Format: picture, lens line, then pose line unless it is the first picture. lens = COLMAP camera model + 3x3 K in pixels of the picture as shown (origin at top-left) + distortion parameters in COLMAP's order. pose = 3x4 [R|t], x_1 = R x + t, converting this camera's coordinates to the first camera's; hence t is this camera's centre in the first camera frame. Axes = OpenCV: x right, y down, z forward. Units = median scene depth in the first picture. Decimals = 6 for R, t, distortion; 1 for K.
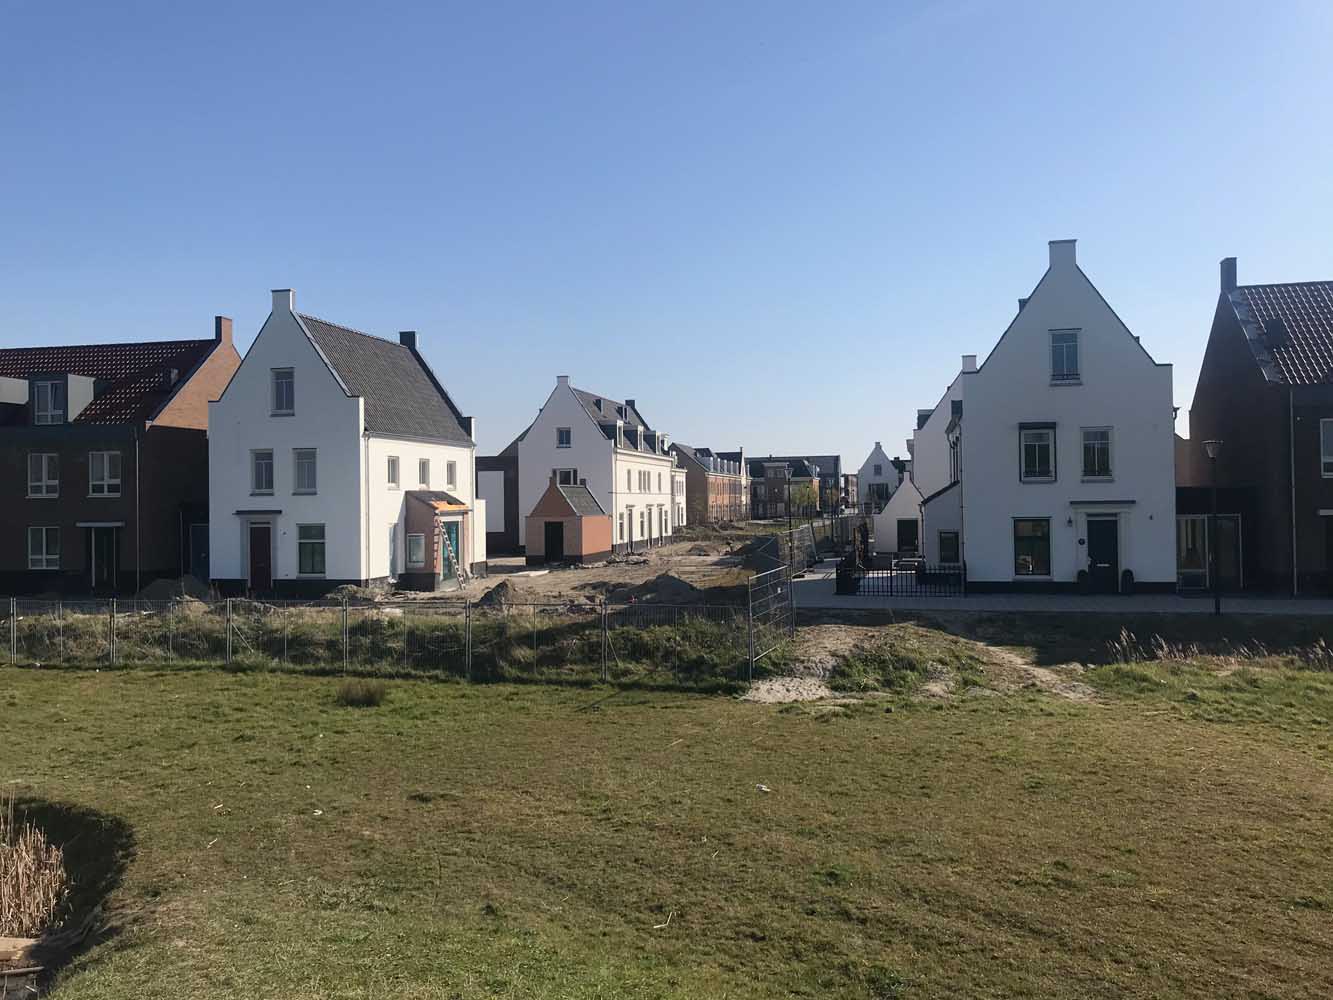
lens RADIAL K [[1088.1, 0, 666.5], [0, 1088.1, 500.0], [0, 0, 1]] dist [0.024812, -0.003198]
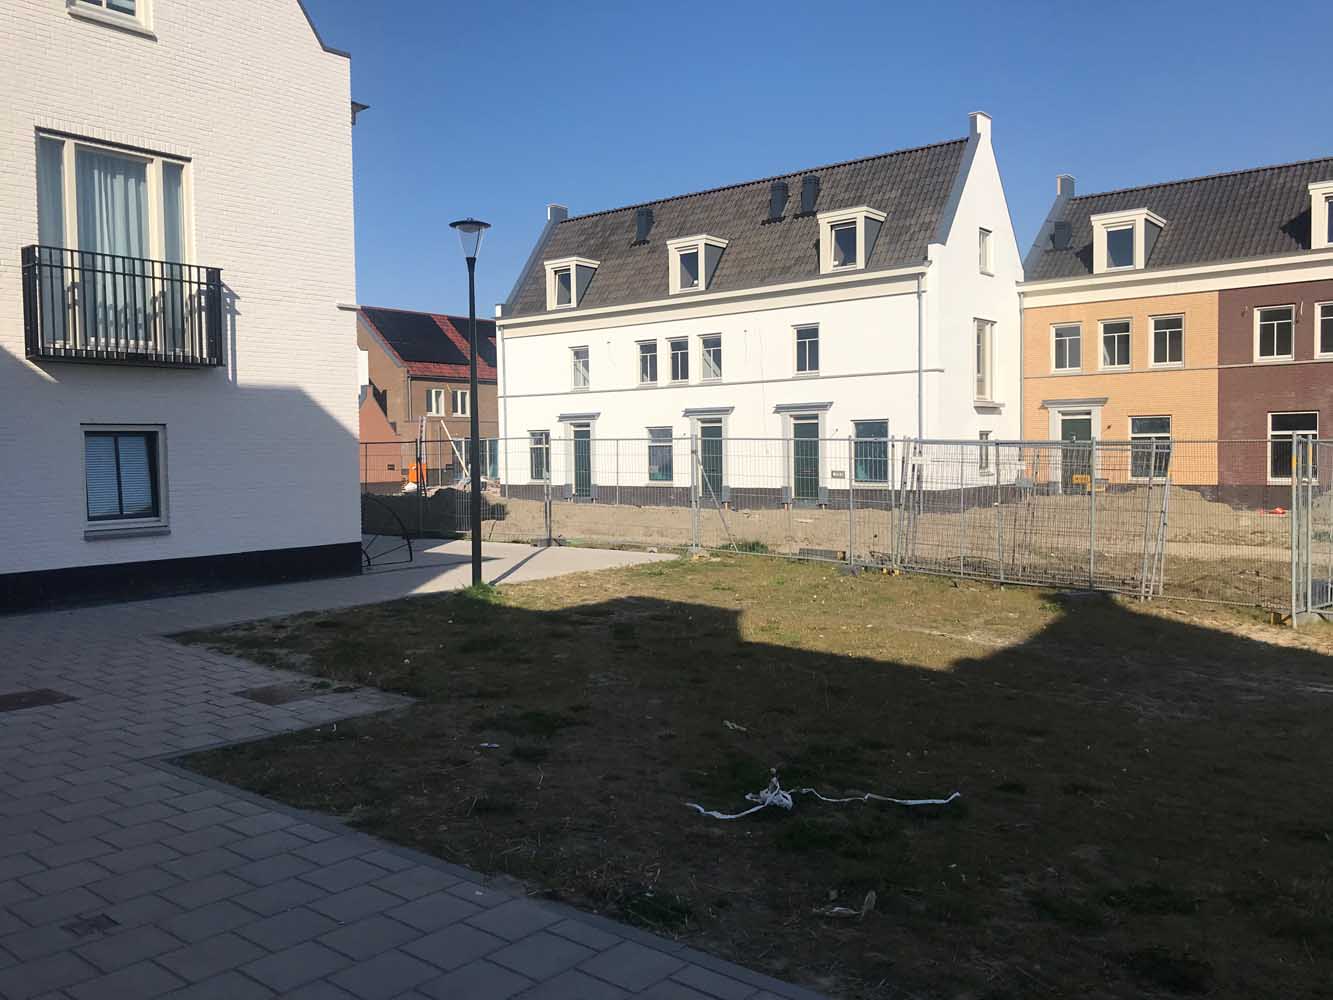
lens RADIAL K [[1088.1, 0, 666.5], [0, 1088.1, 500.0], [0, 0, 1]] dist [0.024812, -0.003198]
pose [[-0.450178, 0.059769, -0.890936, 1.045514], [0.020819, 0.998189, 0.056445, 0.042432], [0.892696, 0.006862, -0.450607, 3.205379]]
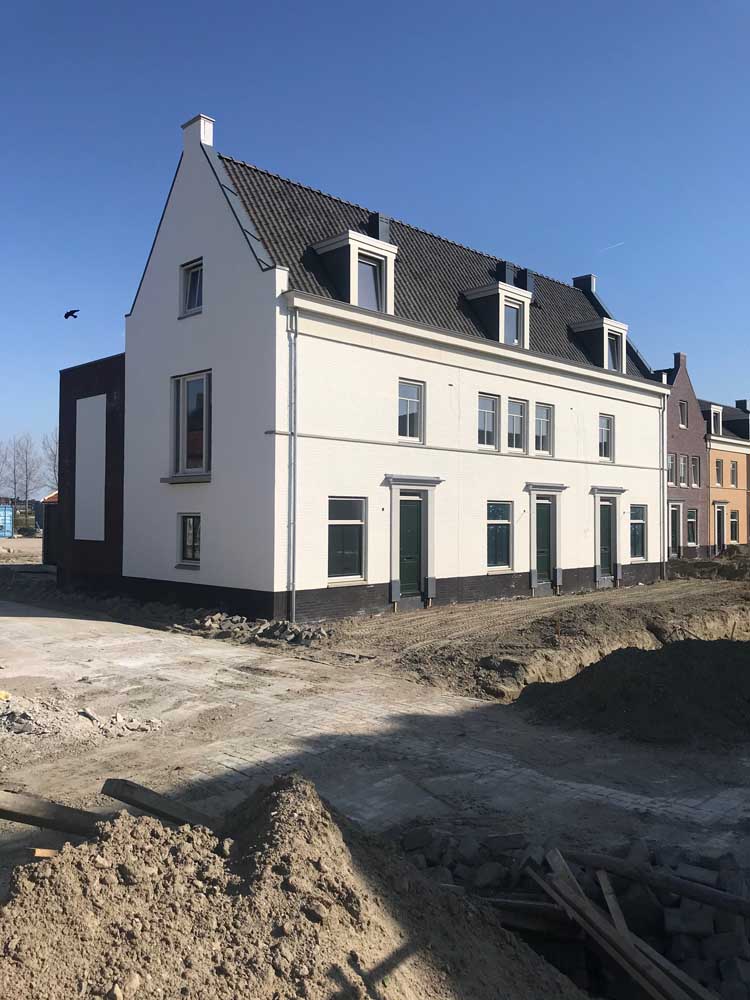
lens RADIAL K [[816.2, 0, 375.0], [0, 816.2, 500.0], [0, 0, 1]] dist [0.024812, -0.003198]
pose [[0.841335, 0.009624, -0.540428, 0.256807], [-0.017605, 0.999799, -0.009602, 0.037150], [0.540227, 0.017592, 0.841335, 1.930646]]
